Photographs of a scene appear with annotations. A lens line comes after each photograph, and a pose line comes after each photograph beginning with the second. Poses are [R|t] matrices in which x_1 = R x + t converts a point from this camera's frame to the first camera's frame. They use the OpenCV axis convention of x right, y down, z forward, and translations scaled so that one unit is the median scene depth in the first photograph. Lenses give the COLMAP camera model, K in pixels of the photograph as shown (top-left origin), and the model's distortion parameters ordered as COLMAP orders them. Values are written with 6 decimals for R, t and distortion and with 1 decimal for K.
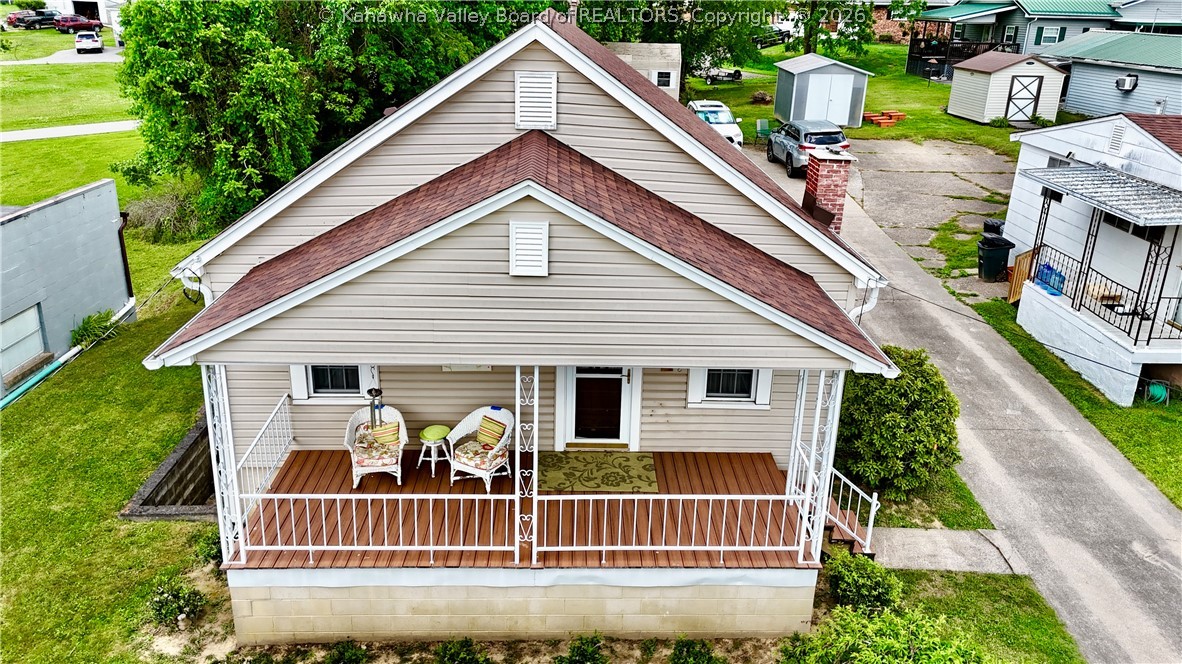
lens RADIAL K [[880.4, 0, 590.6], [0, 880.4, 326.9], [0, 0, 1]] dist [0.080043, -0.083772]
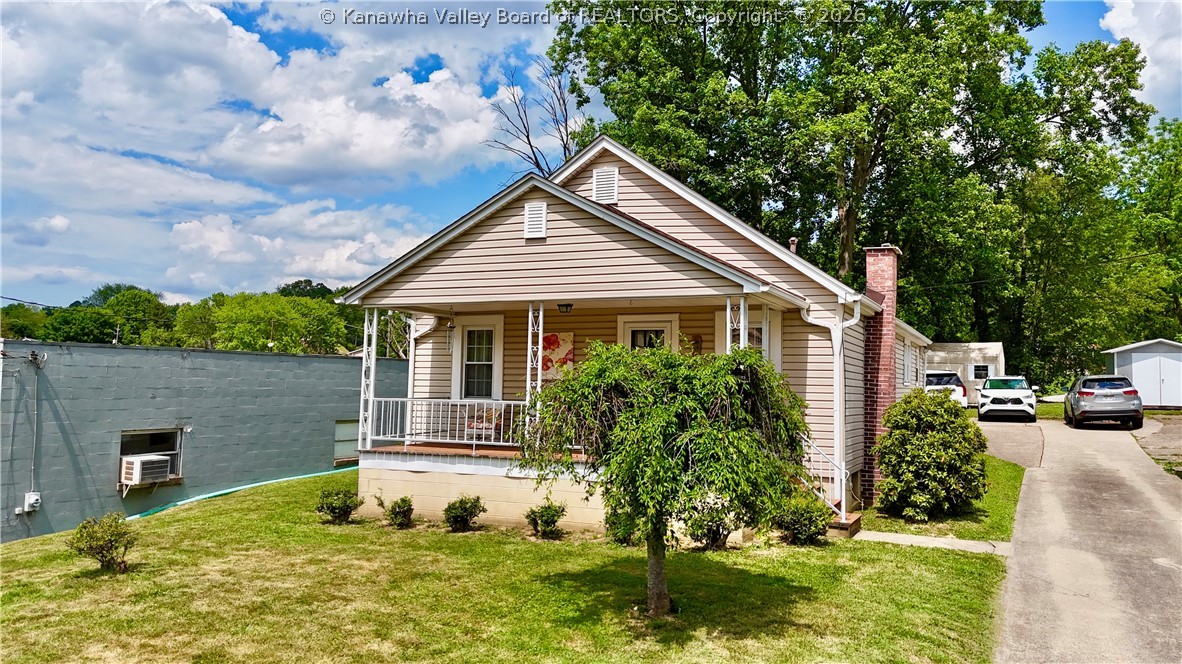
lens RADIAL K [[880.4, 0, 590.6], [0, 880.4, 326.9], [0, 0, 1]] dist [0.080043, -0.083772]
pose [[0.896146, -0.037879, -0.442139, 0.534189], [-0.149698, 0.912142, -0.381560, 0.507552], [0.417747, 0.408121, 0.811742, -0.132459]]
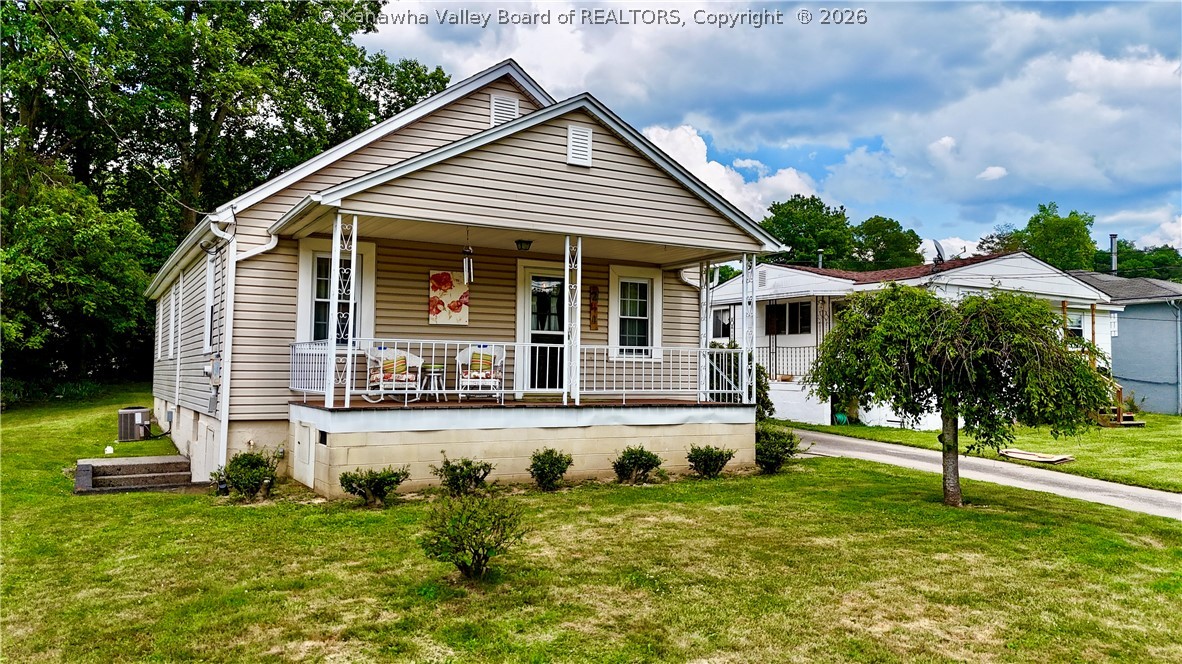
lens RADIAL K [[880.4, 0, 590.6], [0, 880.4, 326.9], [0, 0, 1]] dist [0.080043, -0.083772]
pose [[0.887263, 0.013612, 0.461062, -0.538024], [0.168838, 0.920612, -0.352089, 0.523285], [-0.429252, 0.390241, 0.814527, -0.060746]]
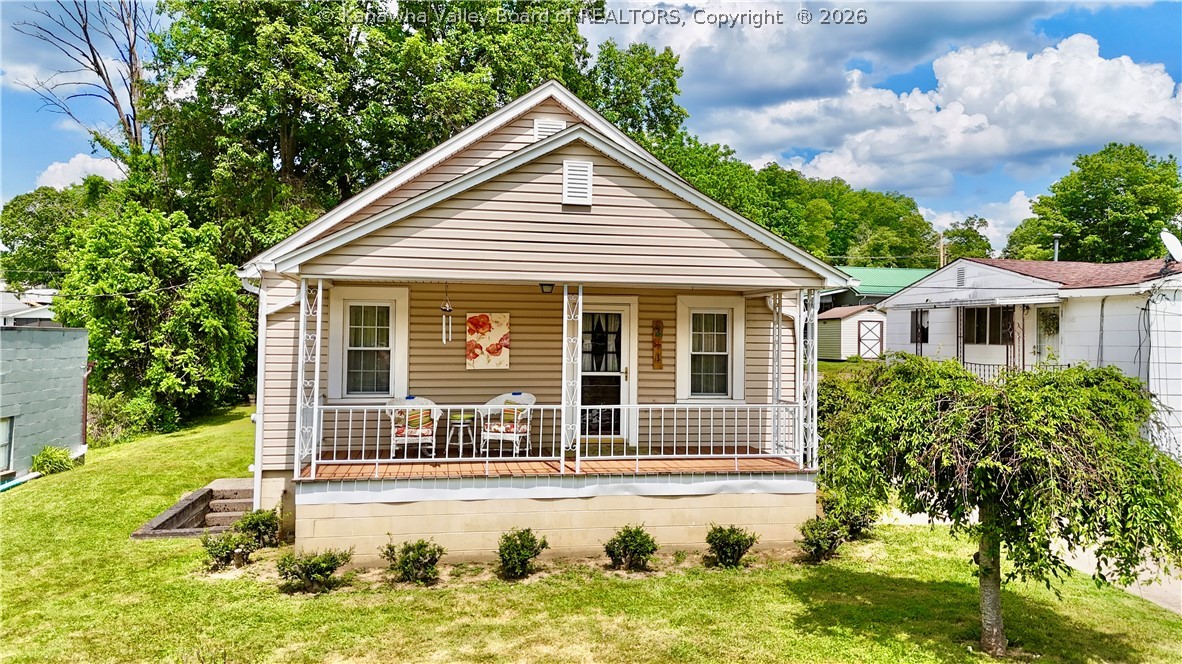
lens RADIAL K [[880.4, 0, 590.6], [0, 880.4, 326.9], [0, 0, 1]] dist [0.080043, -0.083772]
pose [[0.988677, -0.008421, 0.149826, -0.184041], [0.061924, 0.932346, -0.356224, 0.425647], [-0.136690, 0.361468, 0.922310, -0.091776]]
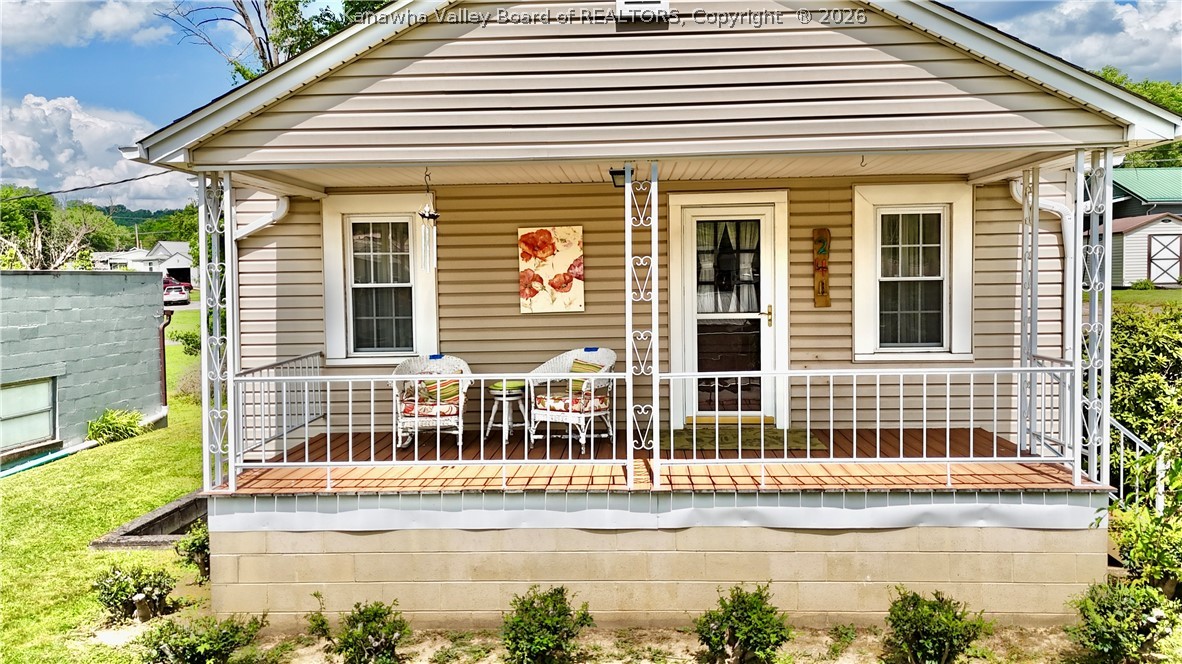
lens RADIAL K [[931.4, 0, 591.0], [0, 931.4, 332.0], [0, 0, 1]] dist [0.088990, -0.103580]
pose [[0.996140, -0.034614, -0.080663, -0.044886], [0.009313, 0.955454, -0.294994, 0.310570], [0.087280, 0.293104, 0.952088, 0.256582]]
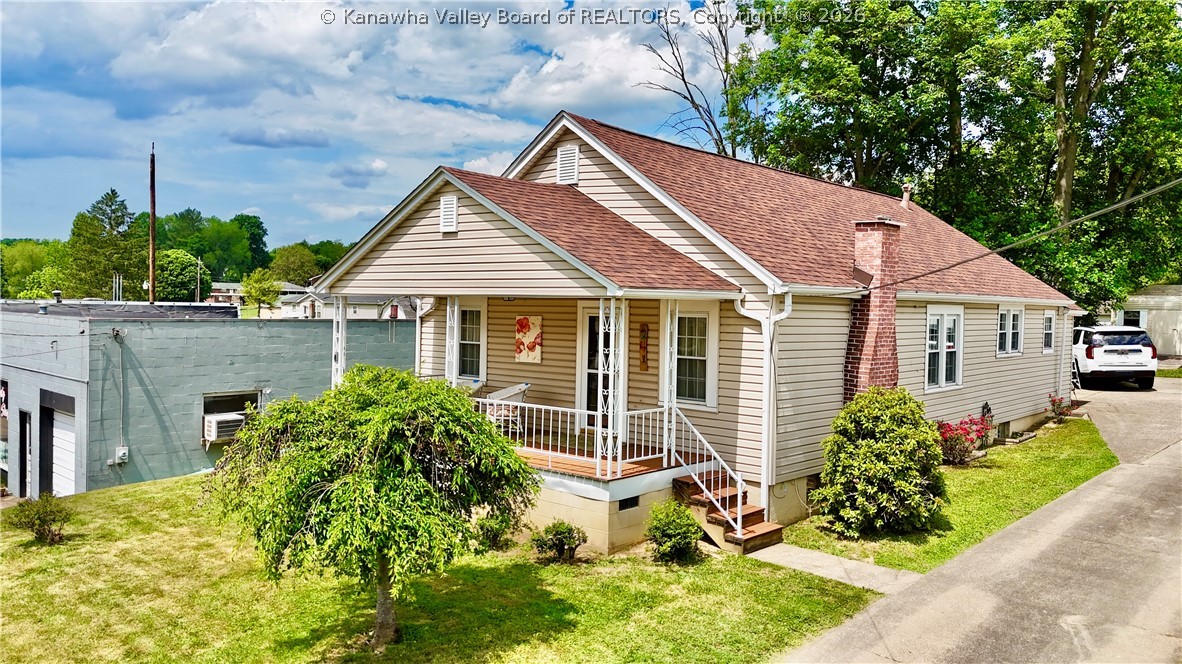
lens RADIAL K [[880.4, 0, 590.6], [0, 880.4, 326.9], [0, 0, 1]] dist [0.080043, -0.083772]
pose [[0.728745, 0.006299, -0.684756, 0.898794], [-0.239333, 0.939239, -0.246067, 0.322259], [0.641600, 0.343205, 0.685974, 0.103054]]
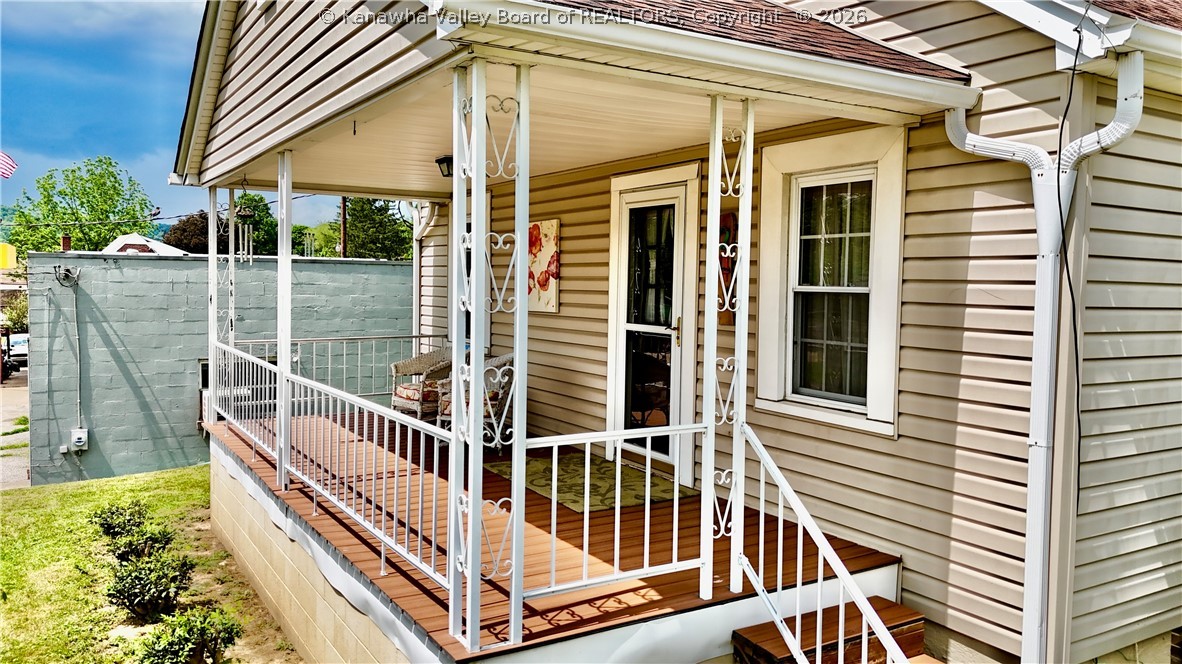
lens RADIAL K [[880.4, 0, 590.6], [0, 880.4, 326.9], [0, 0, 1]] dist [0.080043, -0.083772]
pose [[0.499748, 0.031897, -0.865583, 0.513280], [-0.303728, 0.942323, -0.140633, 0.154030], [0.811173, 0.333183, 0.480612, 0.715539]]
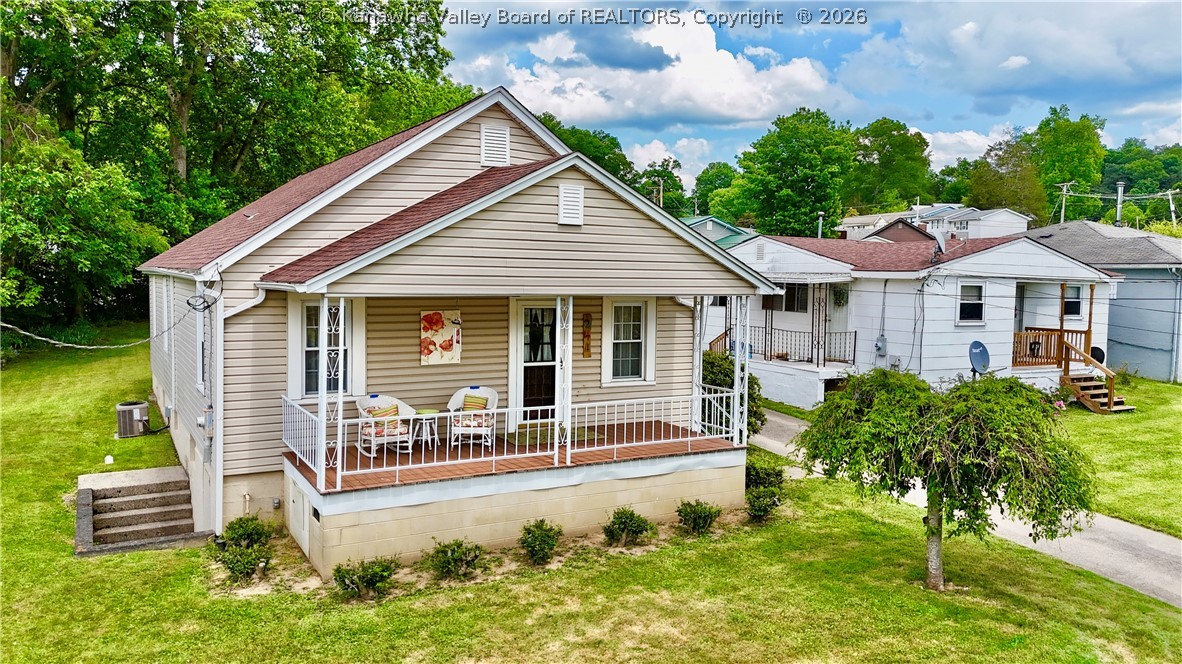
lens RADIAL K [[880.4, 0, 590.6], [0, 880.4, 326.9], [0, 0, 1]] dist [0.080043, -0.083772]
pose [[0.887583, -0.037640, 0.459107, -0.523016], [0.165827, 0.955946, -0.242217, 0.335343], [-0.429764, 0.291120, 0.854723, -0.129830]]
